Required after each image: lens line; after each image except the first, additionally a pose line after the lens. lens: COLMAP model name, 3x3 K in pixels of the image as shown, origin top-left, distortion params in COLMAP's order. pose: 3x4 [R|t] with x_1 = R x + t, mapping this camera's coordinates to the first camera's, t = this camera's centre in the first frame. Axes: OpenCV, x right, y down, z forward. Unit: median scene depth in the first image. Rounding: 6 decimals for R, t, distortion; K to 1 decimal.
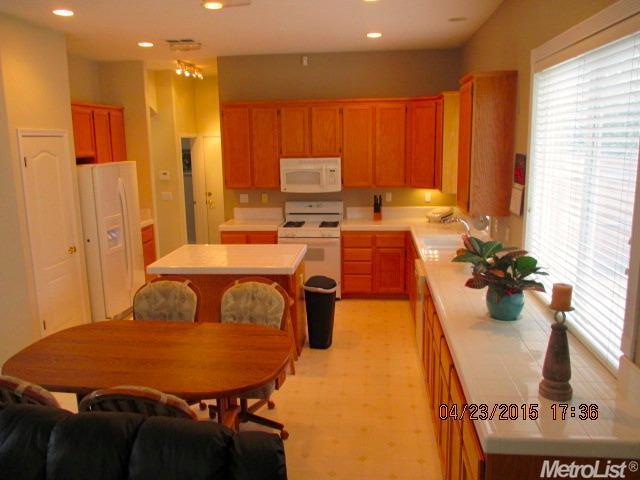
lens RADIAL K [[535.6, 0, 320.0], [0, 535.6, 240.0], [0, 0, 1]] dist [-0.028250, 0.005543]
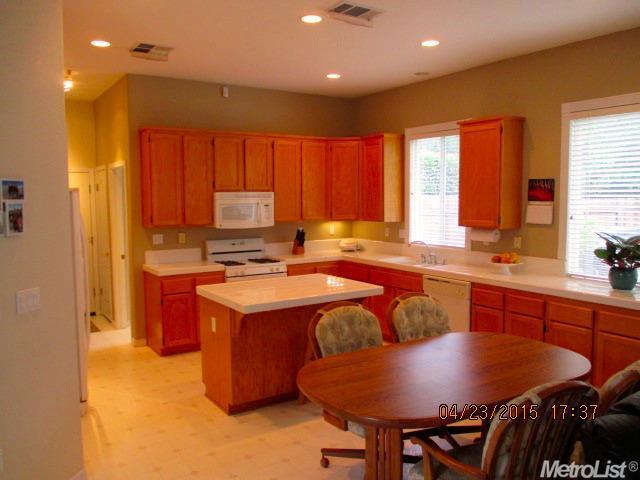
lens RADIAL K [[537.3, 0, 320.0], [0, 537.3, 240.0], [0, 0, 1]] dist [-0.003383, -0.000582]
pose [[0.776197, -0.040330, 0.629200, -0.519136], [0.110134, 0.991282, -0.072325, 0.015369], [-0.620797, 0.125434, 0.773871, 0.186938]]
